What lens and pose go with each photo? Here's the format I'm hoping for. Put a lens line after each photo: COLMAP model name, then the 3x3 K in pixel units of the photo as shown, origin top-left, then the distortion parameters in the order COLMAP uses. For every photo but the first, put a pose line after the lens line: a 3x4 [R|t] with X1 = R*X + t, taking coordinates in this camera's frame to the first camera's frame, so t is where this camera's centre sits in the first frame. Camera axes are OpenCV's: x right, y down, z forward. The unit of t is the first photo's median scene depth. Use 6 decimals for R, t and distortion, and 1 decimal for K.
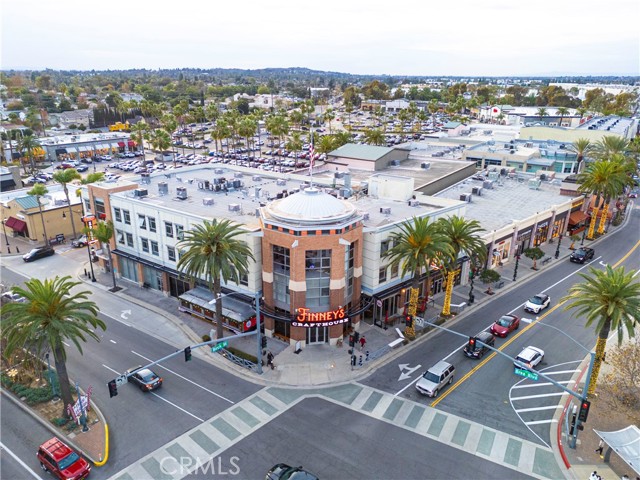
lens RADIAL K [[460.6, 0, 318.0], [0, 460.6, 242.2], [0, 0, 1]] dist [0.034119, -0.021168]
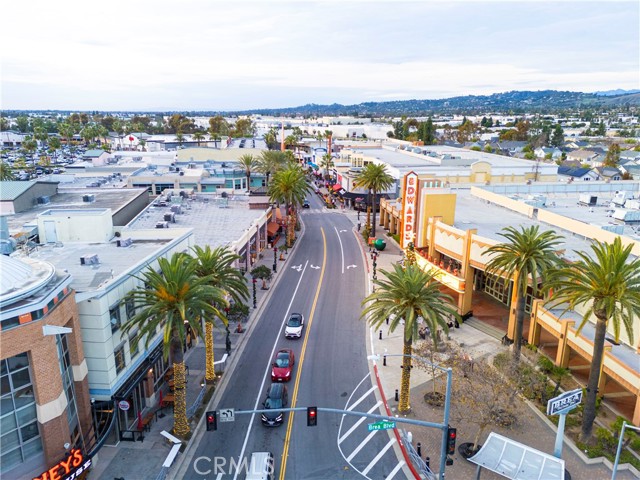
lens RADIAL K [[460.6, 0, 323.8], [0, 460.6, 236.2], [0, 0, 1]] dist [0.034119, -0.021168]
pose [[0.721138, -0.176461, 0.669941, -0.043088], [0.228839, 0.973412, 0.010068, -0.028368], [-0.653906, 0.146048, 0.742346, 0.248069]]
